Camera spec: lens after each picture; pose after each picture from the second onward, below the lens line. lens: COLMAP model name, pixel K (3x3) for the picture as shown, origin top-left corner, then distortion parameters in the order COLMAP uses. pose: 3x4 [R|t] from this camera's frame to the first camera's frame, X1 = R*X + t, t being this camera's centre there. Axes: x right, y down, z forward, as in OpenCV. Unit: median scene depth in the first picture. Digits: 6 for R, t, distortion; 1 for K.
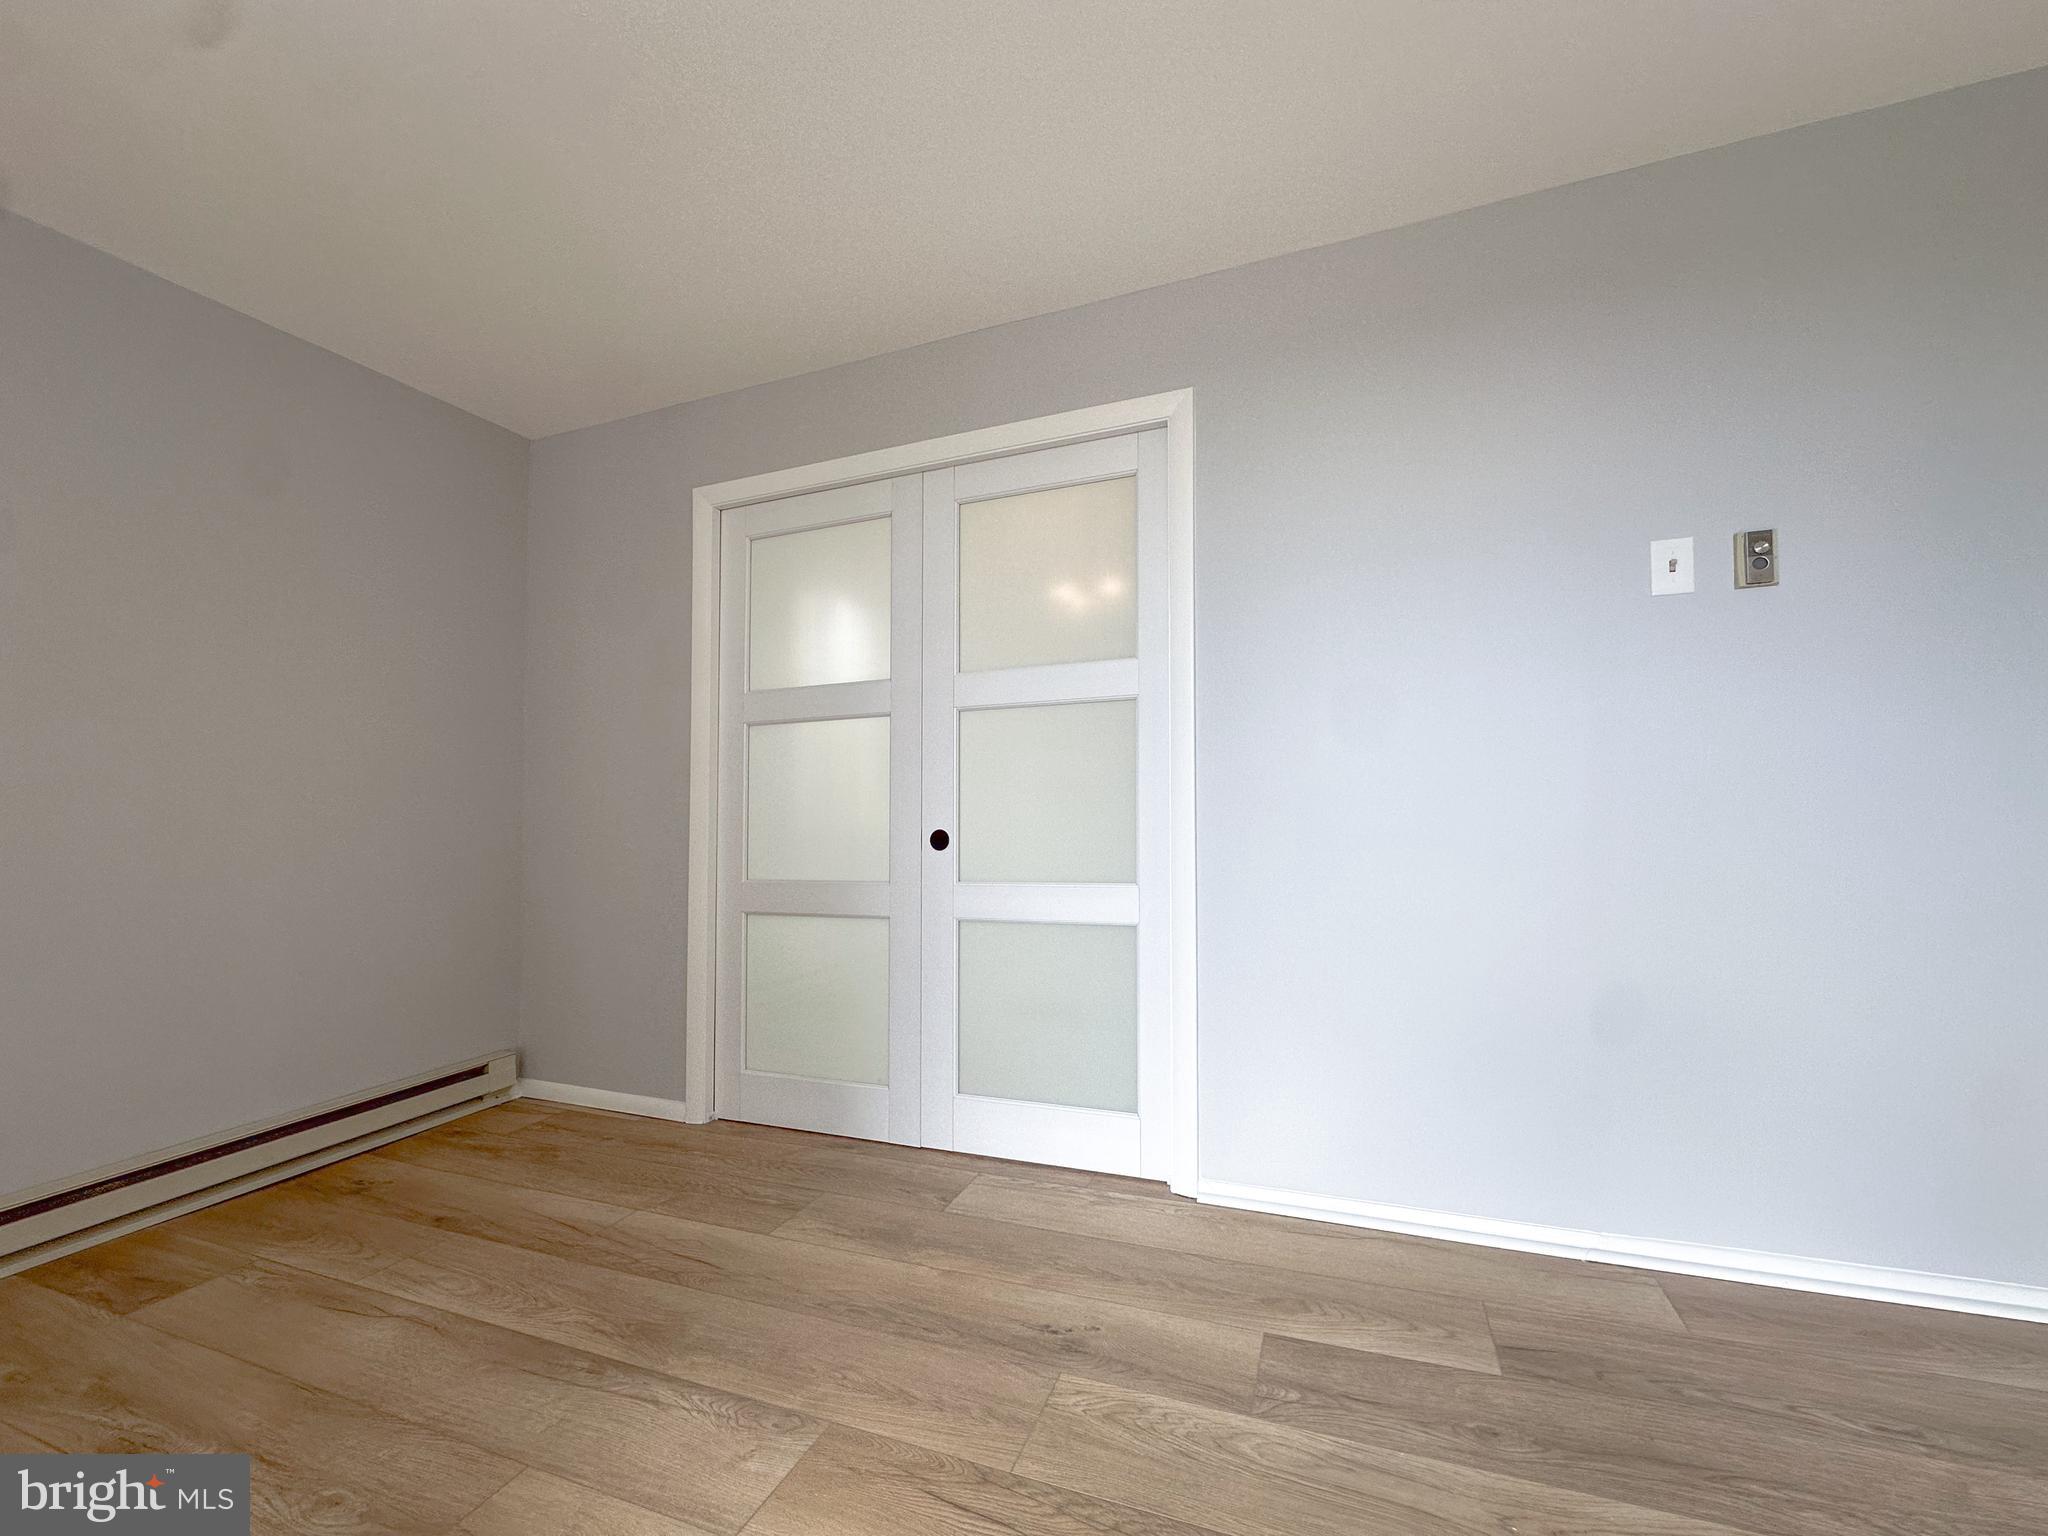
lens RADIAL K [[815.0, 0, 1029.6], [0, 815.0, 775.1], [0, 0, 1]] dist [-0.002332, -0.000277]
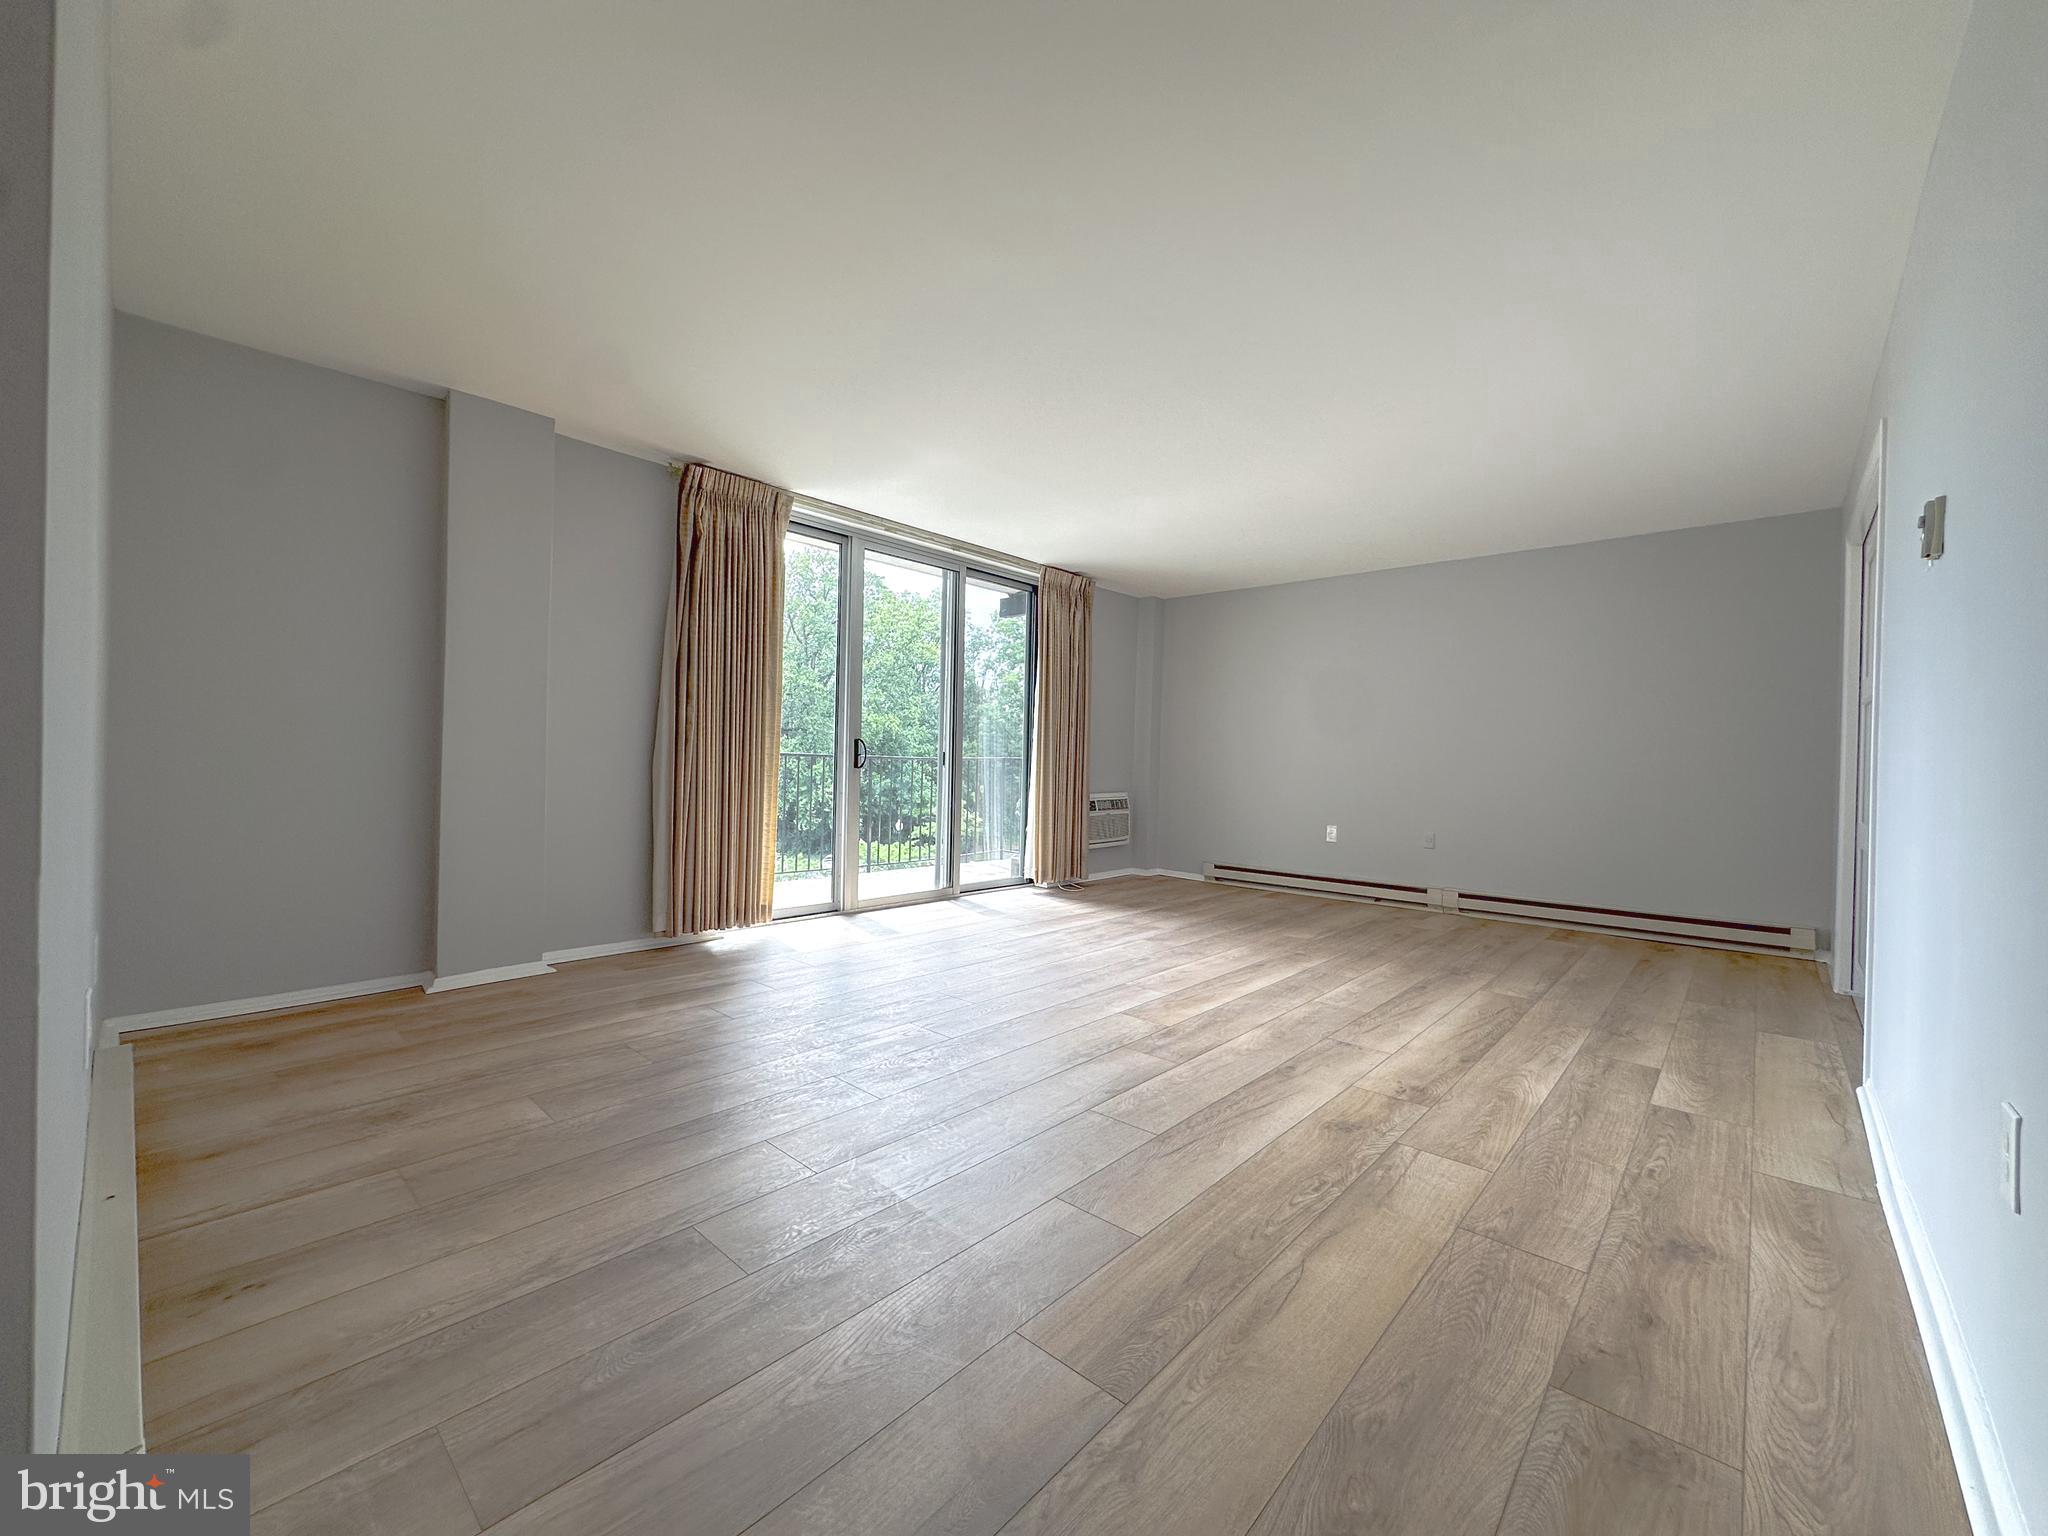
lens RADIAL K [[815.0, 0, 1029.6], [0, 815.0, 775.1], [0, 0, 1]] dist [-0.002332, -0.000277]
pose [[-0.366823, 0.025410, -0.929944, 1.734272], [0.030243, 0.999424, 0.015378, -0.016012], [0.929799, -0.022483, -0.367380, 0.276942]]
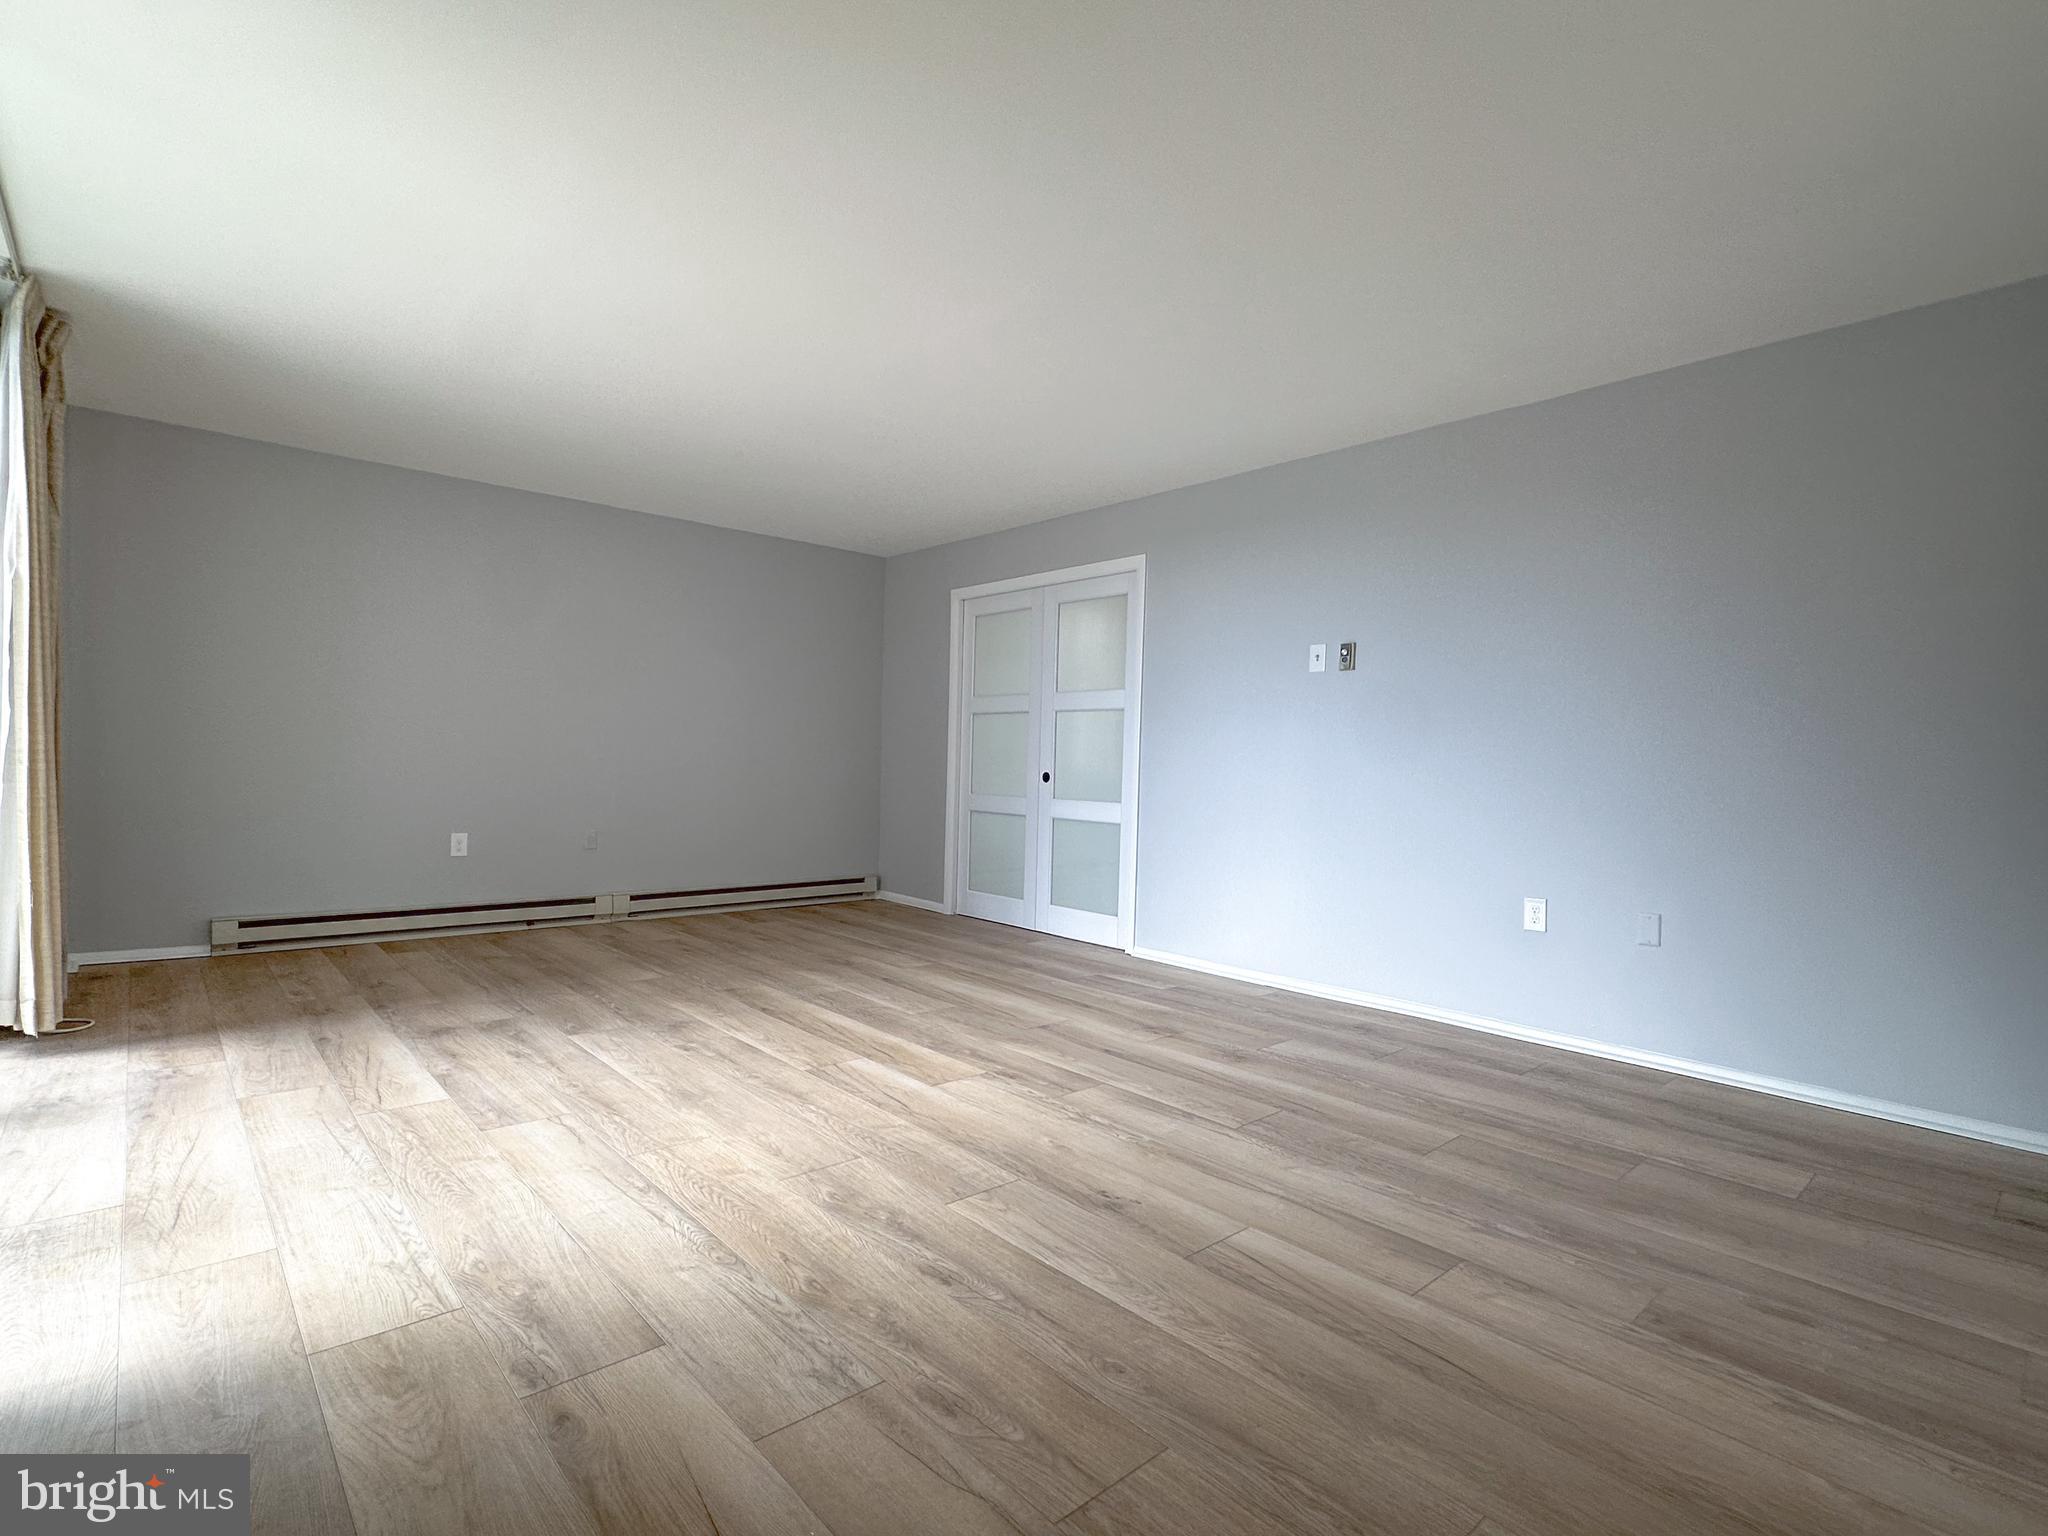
lens RADIAL K [[986.4, 0, 1007.0], [0, 986.4, 800.6], [0, 0, 1]] dist [-0.002338, -0.000776]
pose [[0.879338, 0.059505, -0.472465, 1.040764], [-0.018174, 0.995633, 0.091570, -0.090685], [0.475851, -0.071934, 0.876580, -1.271581]]
